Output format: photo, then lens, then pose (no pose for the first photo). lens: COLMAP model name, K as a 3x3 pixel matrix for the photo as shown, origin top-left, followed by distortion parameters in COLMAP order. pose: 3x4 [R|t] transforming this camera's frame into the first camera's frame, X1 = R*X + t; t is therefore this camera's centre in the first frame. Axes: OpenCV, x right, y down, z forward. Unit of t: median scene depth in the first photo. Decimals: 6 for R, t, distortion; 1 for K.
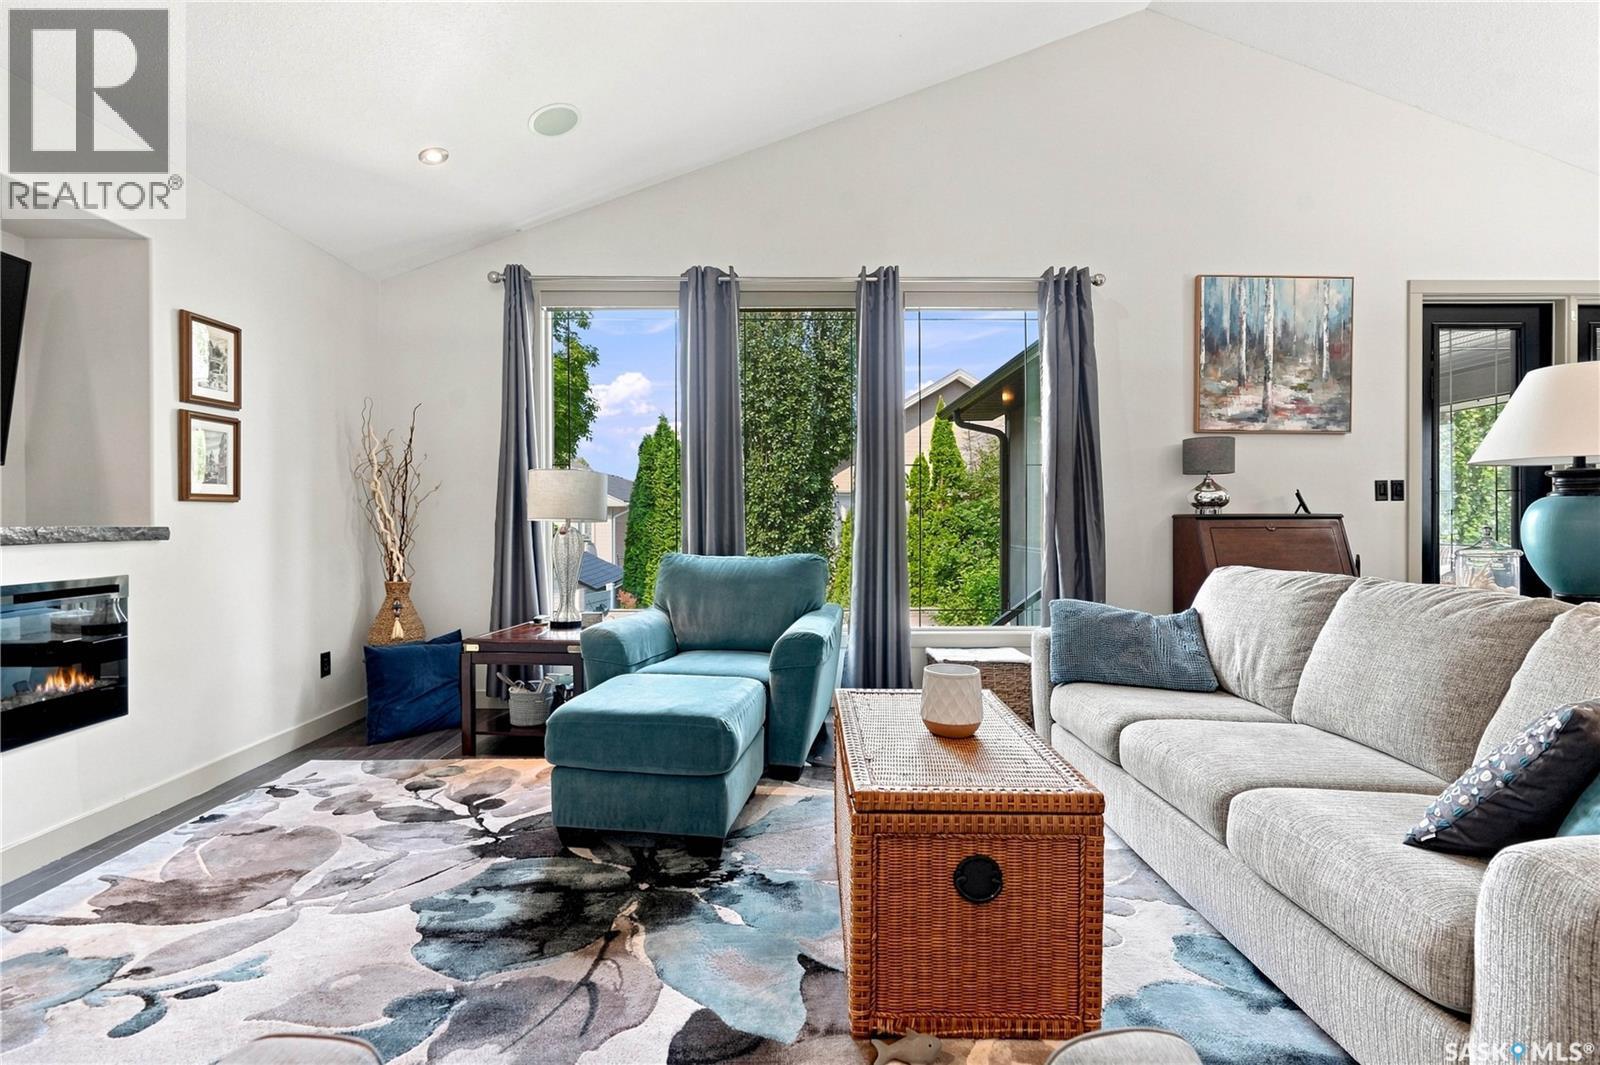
lens RADIAL K [[739.3, 0, 802.2], [0, 739.3, 514.2], [0, 0, 1]] dist [0.002301, -0.000122]
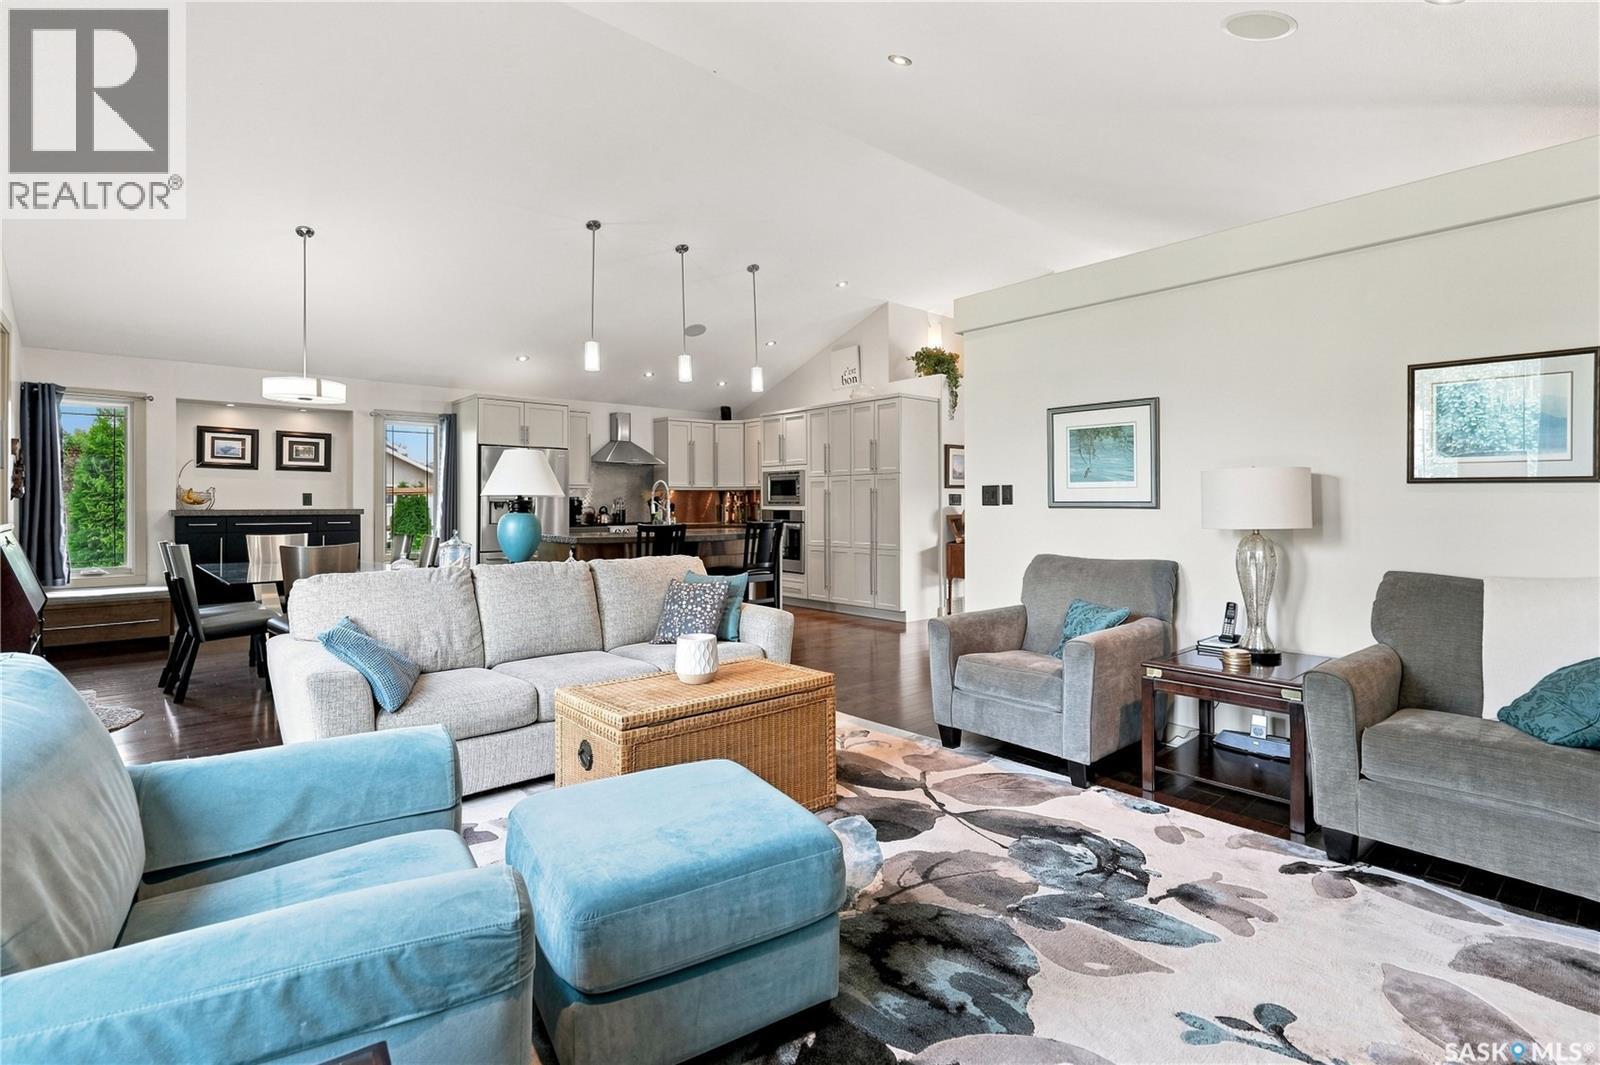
lens RADIAL K [[739.3, 0, 802.2], [0, 739.3, 514.2], [0, 0, 1]] dist [0.002301, -0.000122]
pose [[-0.654029, -0.008813, 0.756418, -0.469899], [0.001267, 0.999918, 0.012745, -0.020359], [-0.756469, 0.009294, -0.653964, 0.830731]]
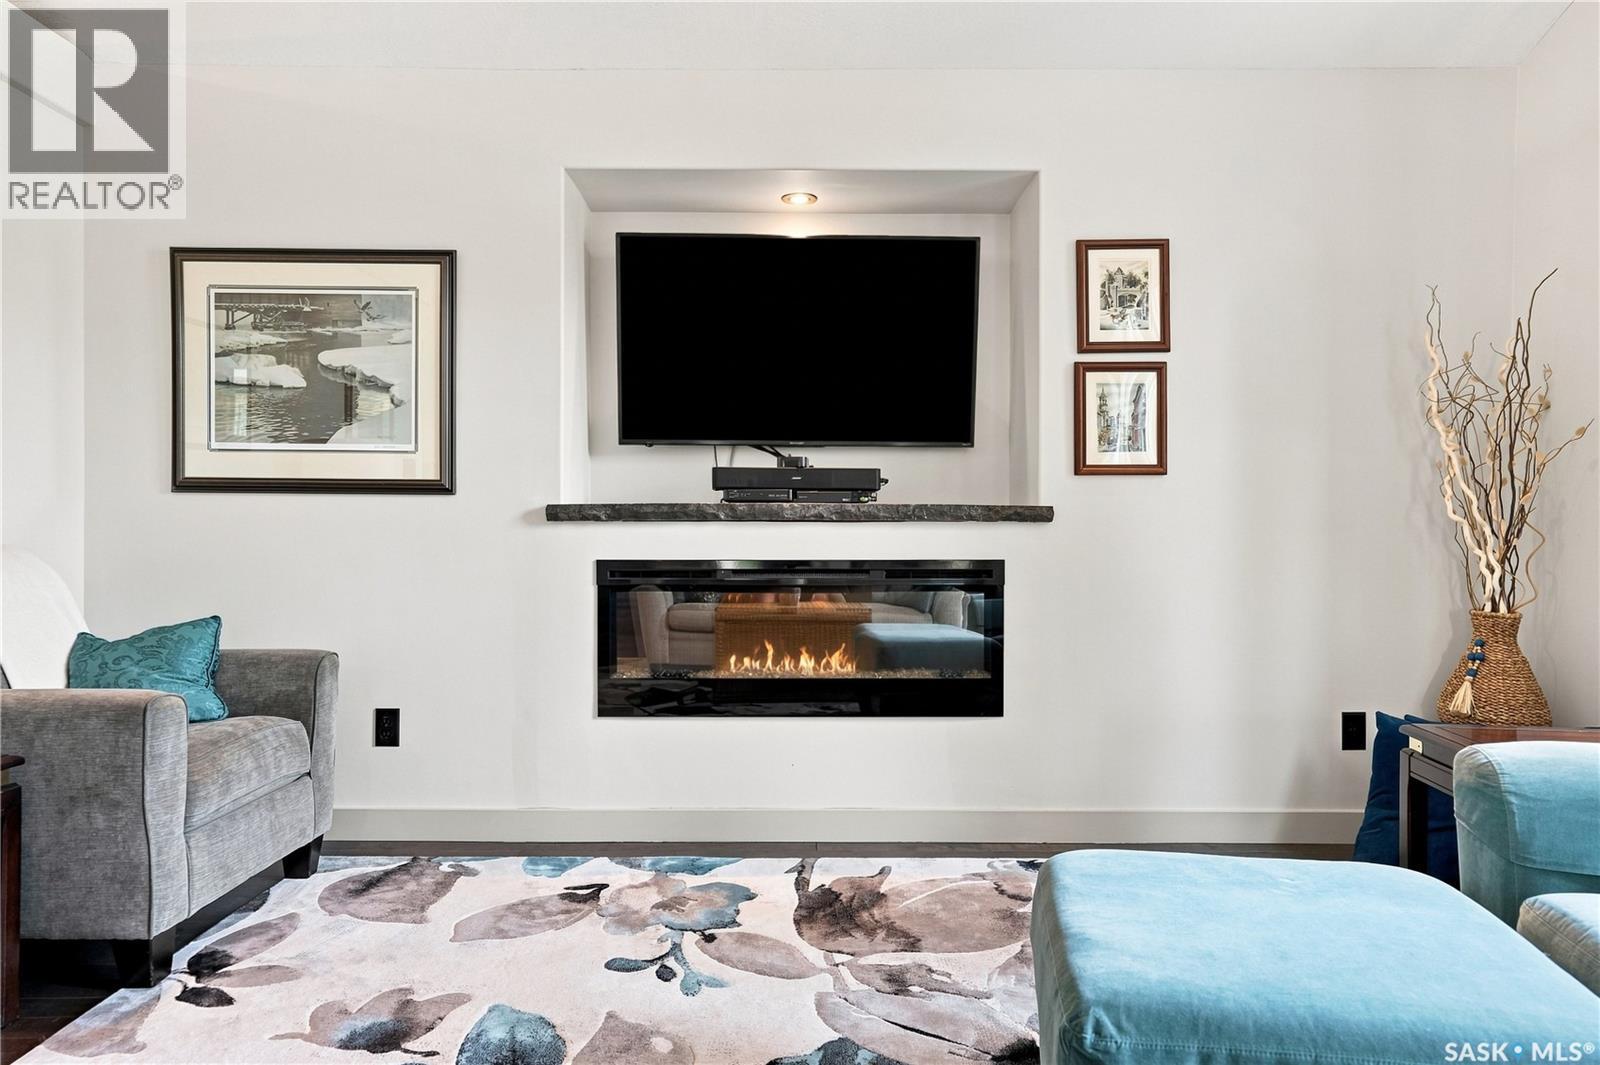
lens RADIAL K [[1041.4, 0, 800.0], [0, 1041.4, 532.5], [0, 0, 1]] dist [-0.000580, -0.000277]
pose [[-0.015264, 0.001930, -0.999882, 0.209812], [0.000374, 0.999998, 0.001925, 0.028906], [0.999883, -0.000344, -0.015265, 0.477117]]
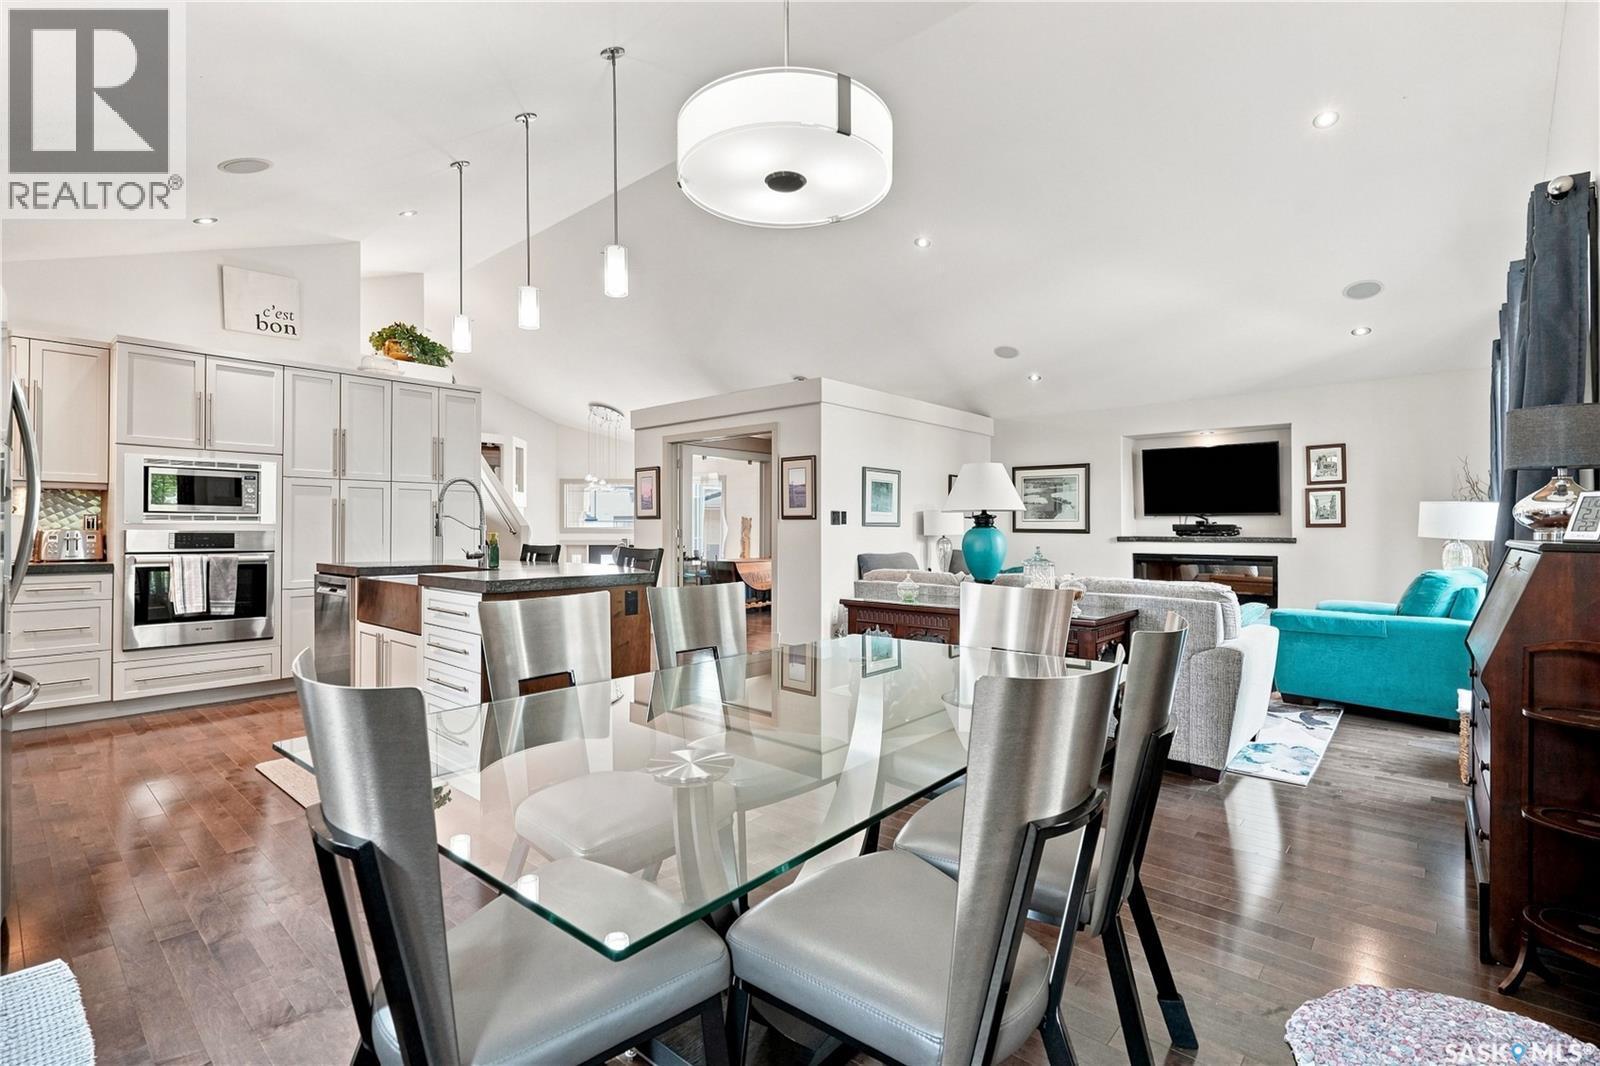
lens RADIAL K [[735.6, 0, 800.0], [0, 735.6, 533.0], [0, 0, 1]] dist [0.002703, 0.000158]
pose [[-0.671765, 0.004276, -0.740752, 1.334991], [0.002054, 0.999990, 0.003910, -0.007738], [0.740761, 0.001105, -0.671768, 0.925782]]
